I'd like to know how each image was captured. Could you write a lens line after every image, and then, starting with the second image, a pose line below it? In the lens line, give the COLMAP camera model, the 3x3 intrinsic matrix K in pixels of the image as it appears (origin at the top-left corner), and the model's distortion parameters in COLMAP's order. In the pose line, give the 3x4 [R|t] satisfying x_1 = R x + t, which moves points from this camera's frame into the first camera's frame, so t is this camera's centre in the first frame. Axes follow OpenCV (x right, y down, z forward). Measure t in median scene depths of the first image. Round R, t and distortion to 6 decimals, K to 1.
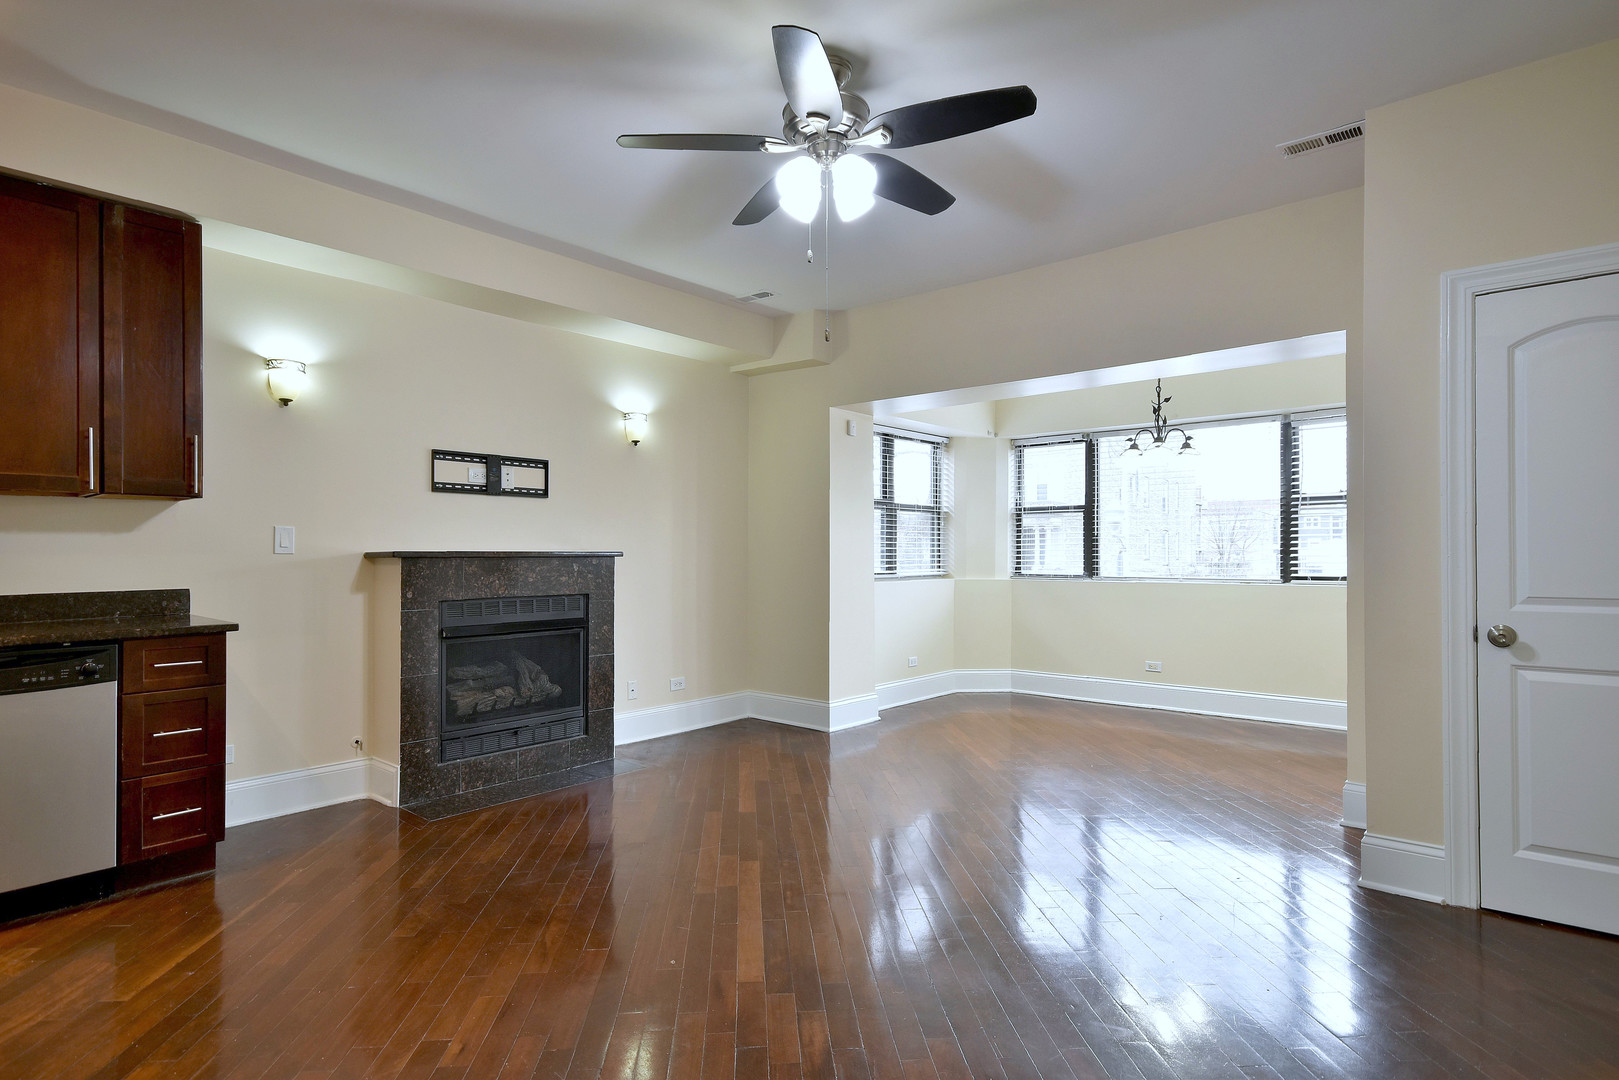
lens RADIAL K [[796.9, 0, 783.0], [0, 796.9, 542.1], [0, 0, 1]] dist [0.026570, -0.000921]
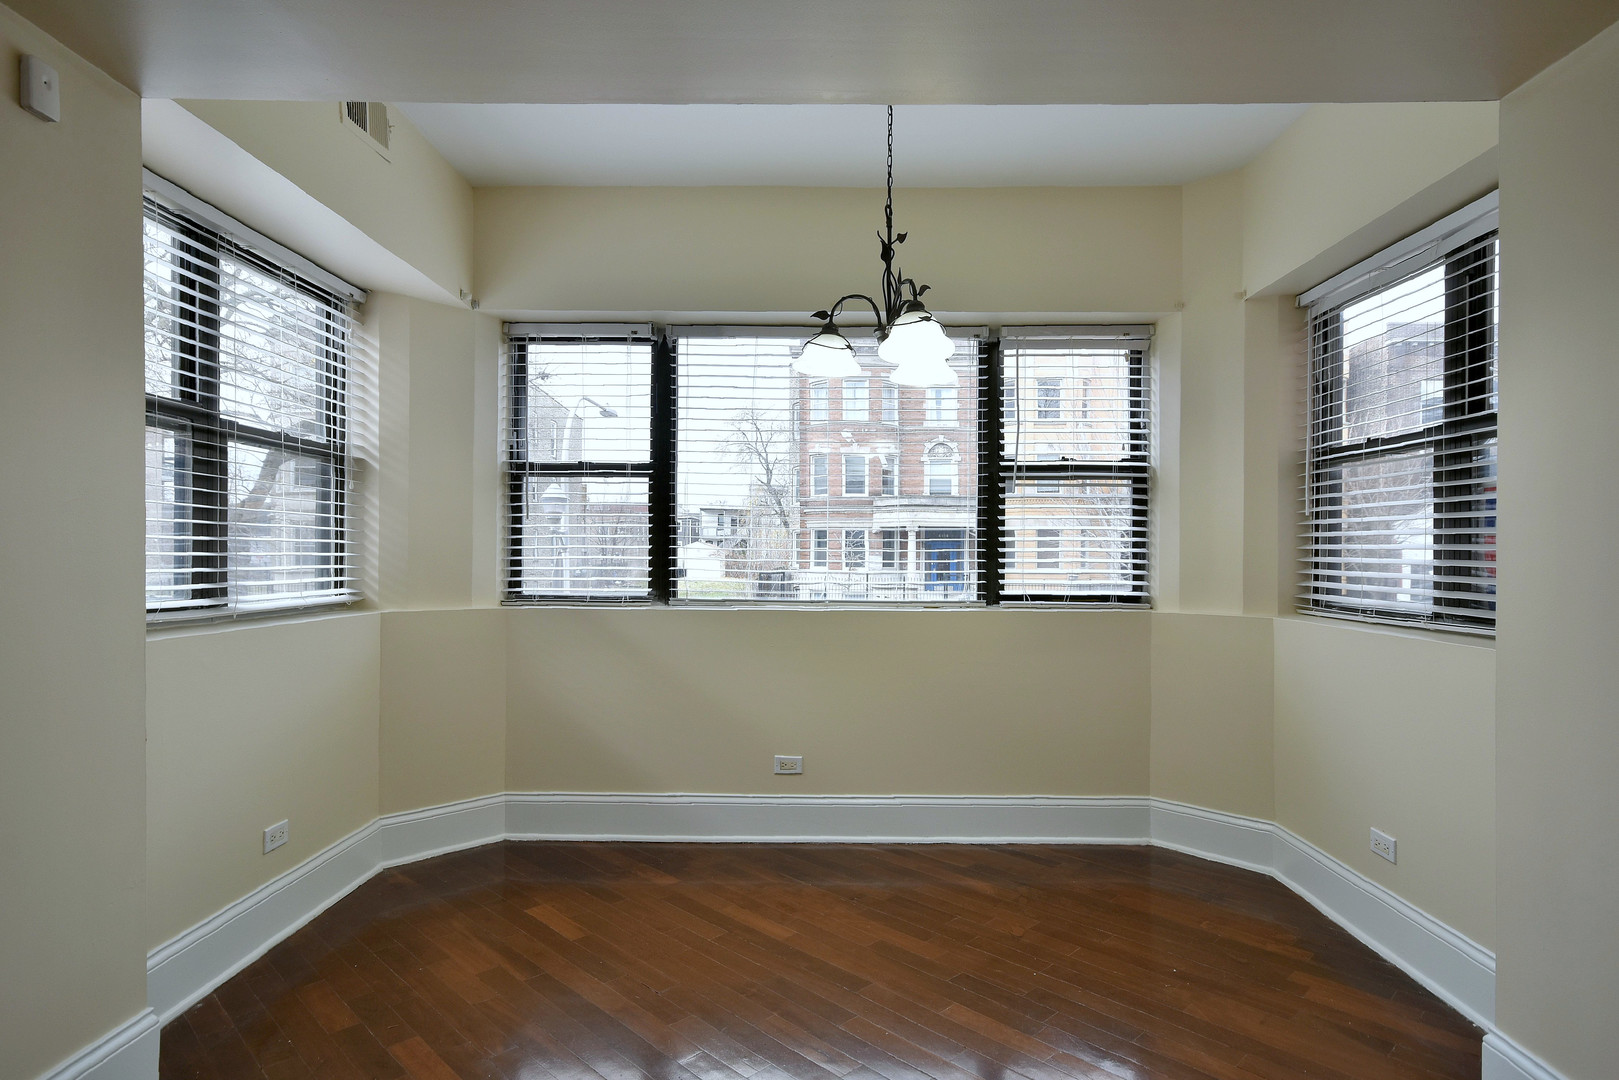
lens RADIAL K [[890.3, 0, 815.2], [0, 890.3, 566.7], [0, 0, 1]] dist [0.011750, 0.005452]
pose [[0.736032, -0.000596, 0.676947, 0.076580], [-0.017381, 0.999653, 0.019778, 0.010597], [-0.676724, -0.026323, 0.735766, 0.630366]]
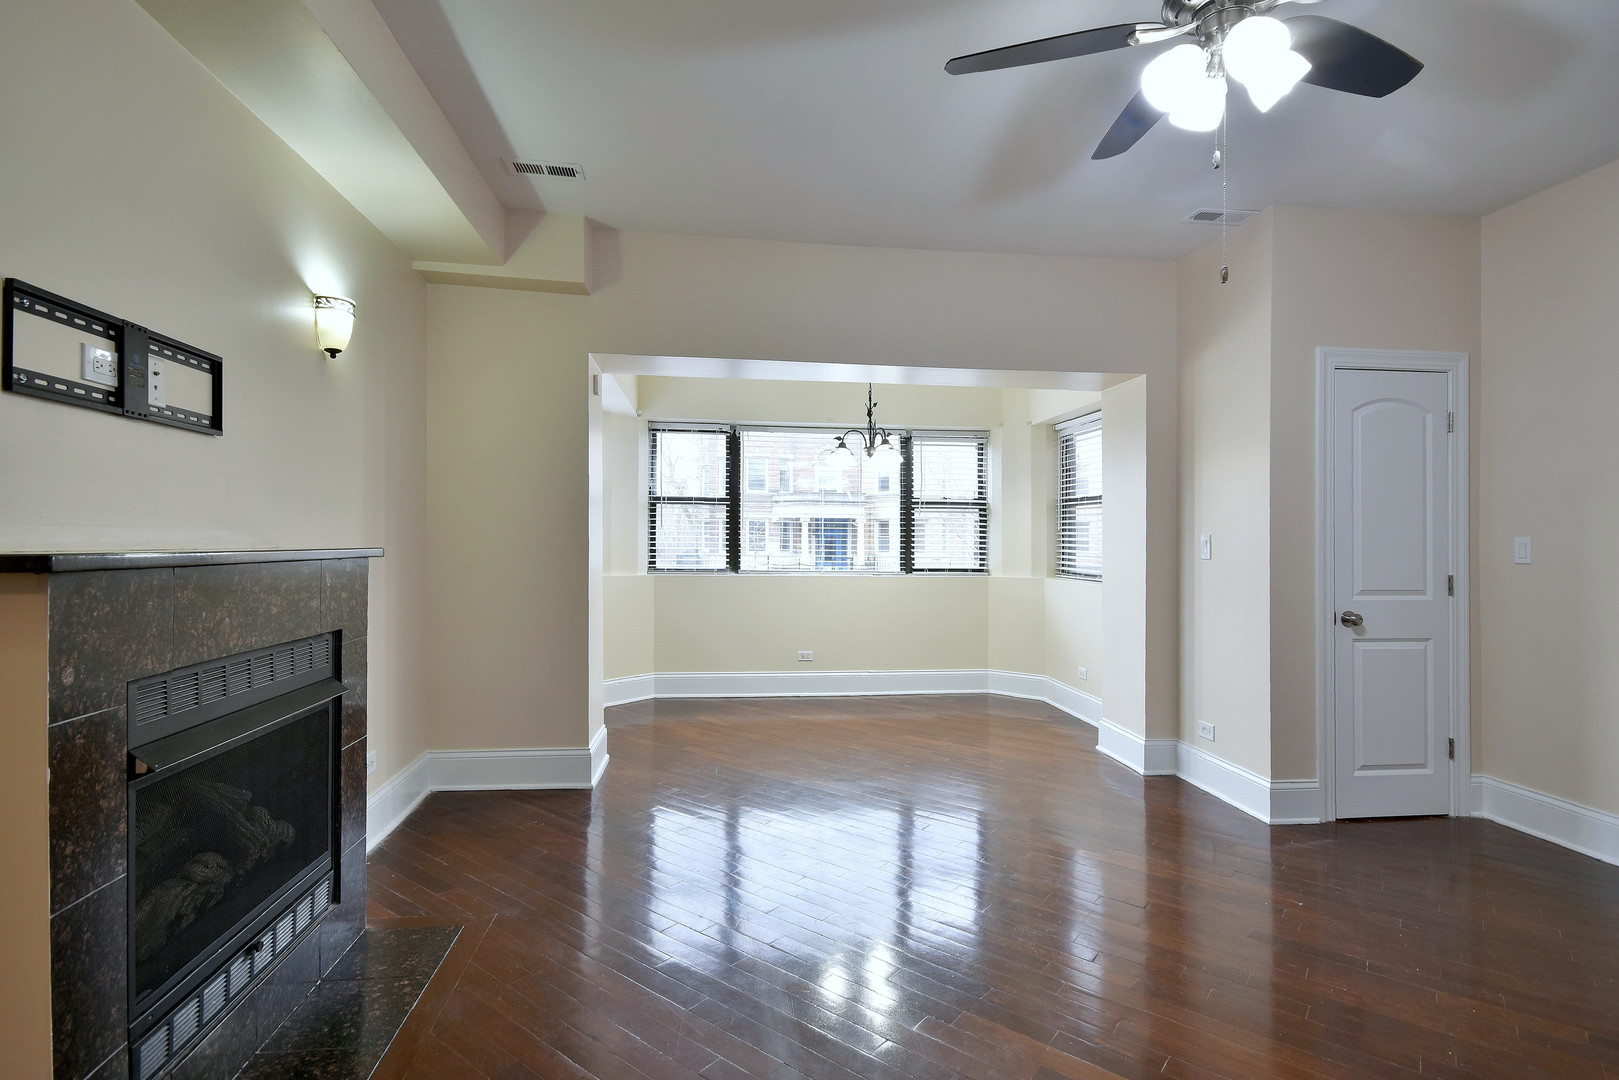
lens RADIAL K [[783.1, 0, 761.6], [0, 783.1, 533.3], [0, 0, 1]] dist [0.007863, -0.001372]
pose [[0.685817, 0.015961, 0.727599, -0.373280], [-0.021659, 0.999764, -0.001516, -0.002522], [-0.727452, -0.014720, 0.686001, 0.393733]]
